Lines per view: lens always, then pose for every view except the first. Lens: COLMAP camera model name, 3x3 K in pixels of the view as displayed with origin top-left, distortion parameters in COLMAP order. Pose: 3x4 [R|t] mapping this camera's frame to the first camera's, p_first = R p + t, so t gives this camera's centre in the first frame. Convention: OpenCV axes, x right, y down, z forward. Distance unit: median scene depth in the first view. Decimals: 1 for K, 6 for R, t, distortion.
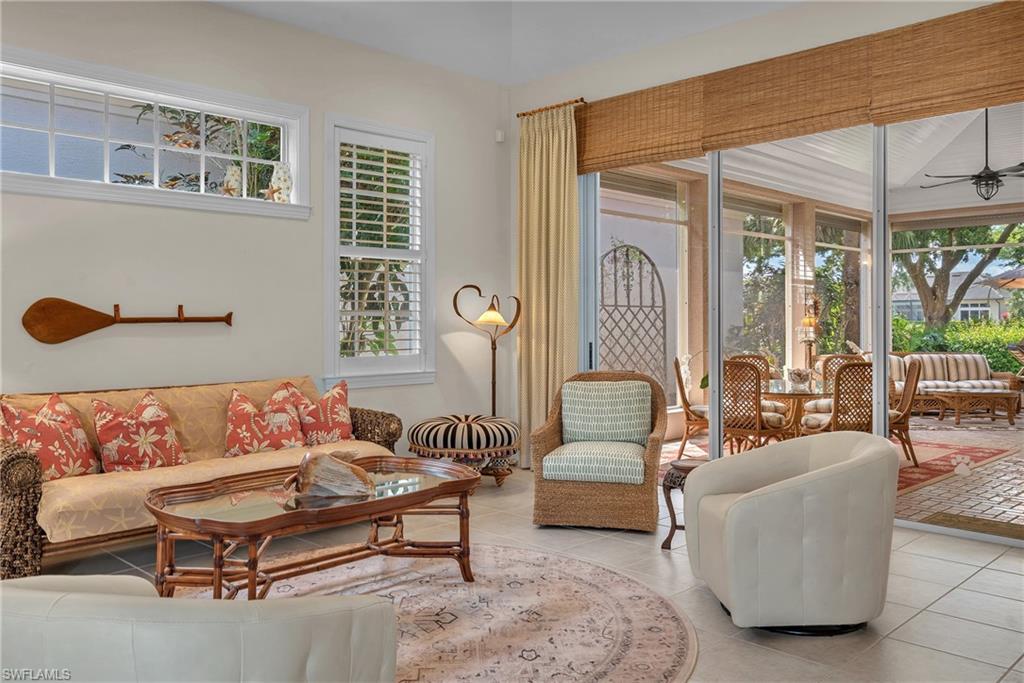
lens RADIAL K [[811.9, 0, 507.5], [0, 811.9, 328.2], [0, 0, 1]] dist [0.011584, -0.003817]
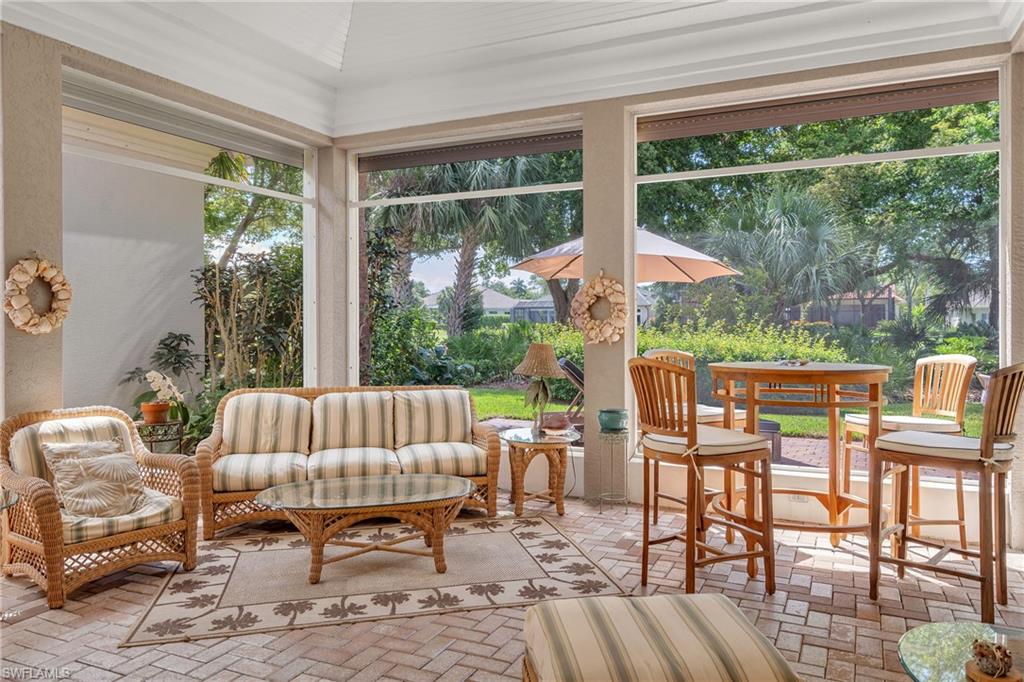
lens RADIAL K [[811.9, 0, 507.5], [0, 811.9, 327.7], [0, 0, 1]] dist [0.011584, -0.003817]
pose [[0.951495, 0.001622, 0.307659, 0.858612], [0.000143, 0.999984, -0.005713, -0.011429], [-0.307663, 0.005479, 0.951480, 0.944382]]
